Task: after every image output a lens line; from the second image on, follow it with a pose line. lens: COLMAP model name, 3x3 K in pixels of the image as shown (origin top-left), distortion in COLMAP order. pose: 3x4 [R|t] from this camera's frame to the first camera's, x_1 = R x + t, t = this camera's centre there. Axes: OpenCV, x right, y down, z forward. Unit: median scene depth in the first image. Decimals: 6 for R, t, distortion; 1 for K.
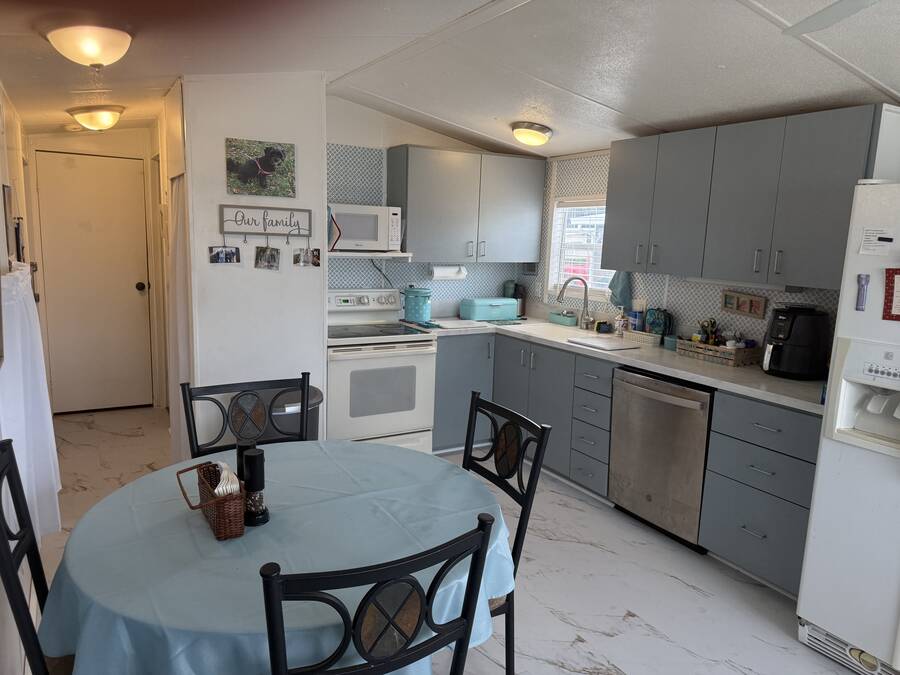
lens RADIAL K [[634.1, 0, 452.9], [0, 634.1, 335.2], [0, 0, 1]] dist [0.008781, -0.002507]
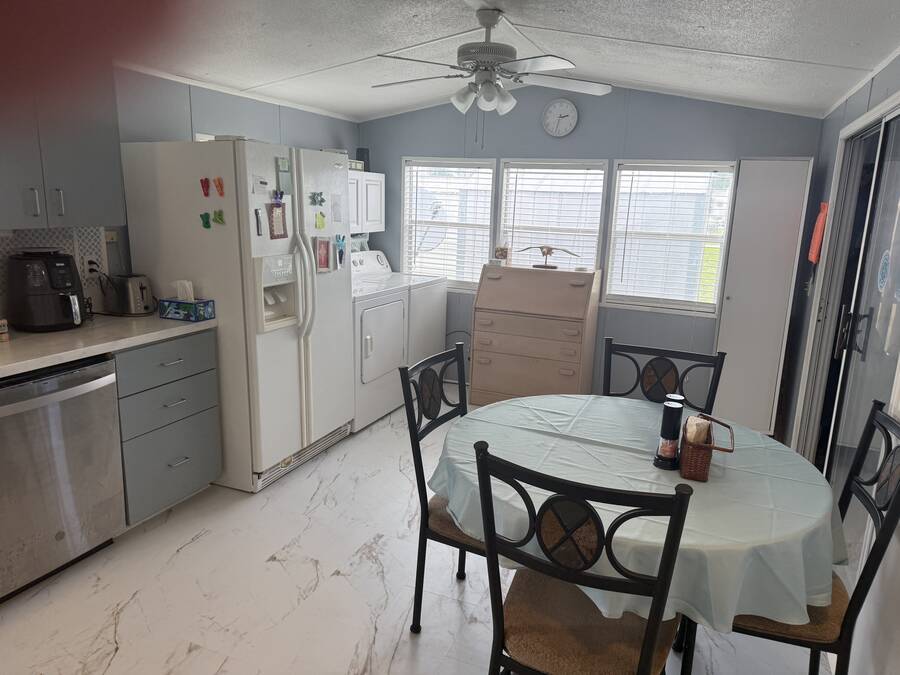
lens RADIAL K [[634.1, 0, 452.5], [0, 634.1, 342.7], [0, 0, 1]] dist [0.008781, -0.002507]
pose [[-0.592296, -0.229630, 0.772305, -0.642837], [0.076104, 0.938298, 0.337351, -0.225698], [-0.802118, 0.258587, -0.538274, 1.305119]]
